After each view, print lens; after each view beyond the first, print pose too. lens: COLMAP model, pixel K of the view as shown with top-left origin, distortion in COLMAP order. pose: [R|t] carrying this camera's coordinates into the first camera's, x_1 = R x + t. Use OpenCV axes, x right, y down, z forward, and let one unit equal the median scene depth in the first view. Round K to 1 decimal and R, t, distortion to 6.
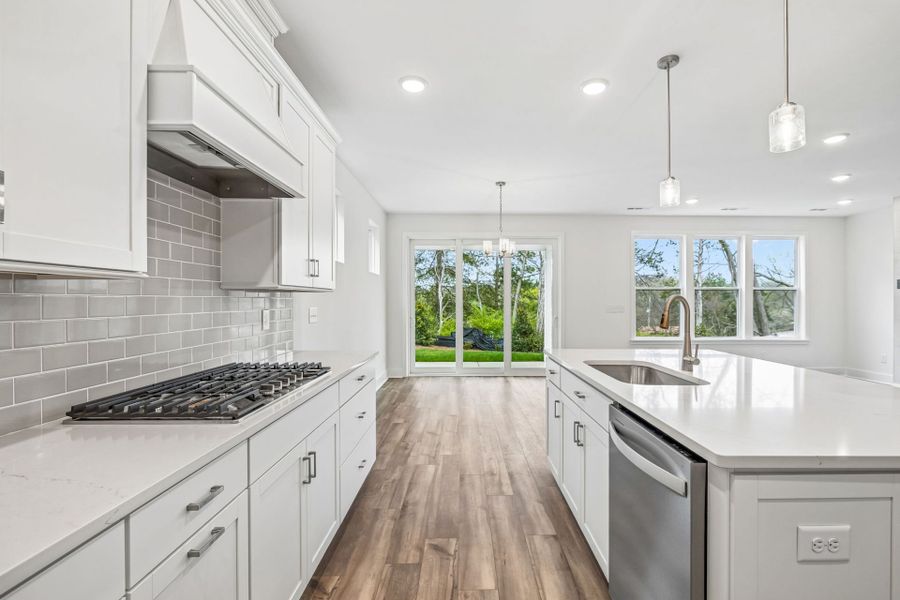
lens RADIAL K [[410.7, 0, 474.9], [0, 410.7, 285.7], [0, 0, 1]] dist [-0.006805, 0.002220]
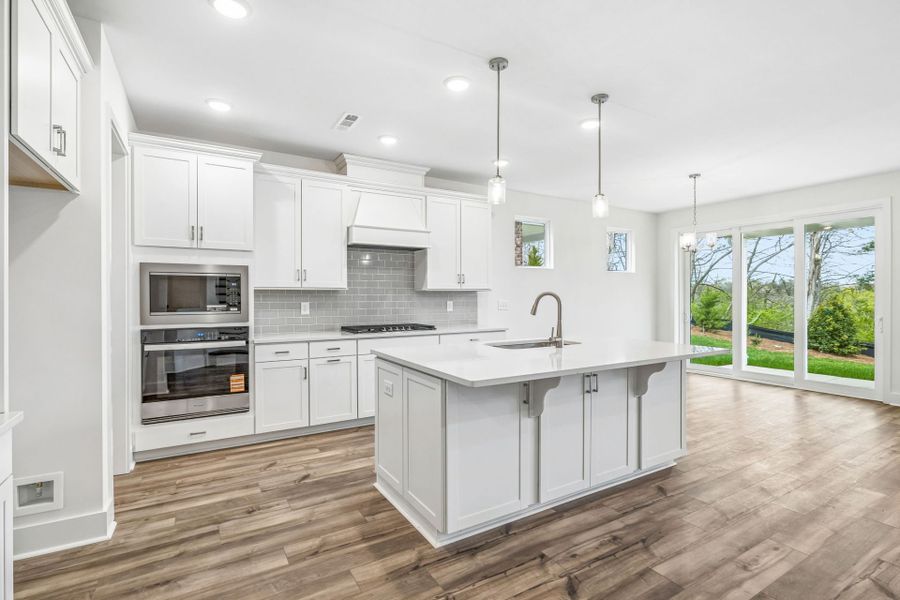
lens RADIAL K [[434.0, 0, 455.0], [0, 434.0, 299.5], [0, 0, 1]] dist [-0.003197, -0.000330]
pose [[0.496822, 0.008134, -0.867815, 1.162735], [0.033052, 0.999053, 0.028286, -0.008122], [0.867223, -0.042737, 0.496082, -0.004367]]
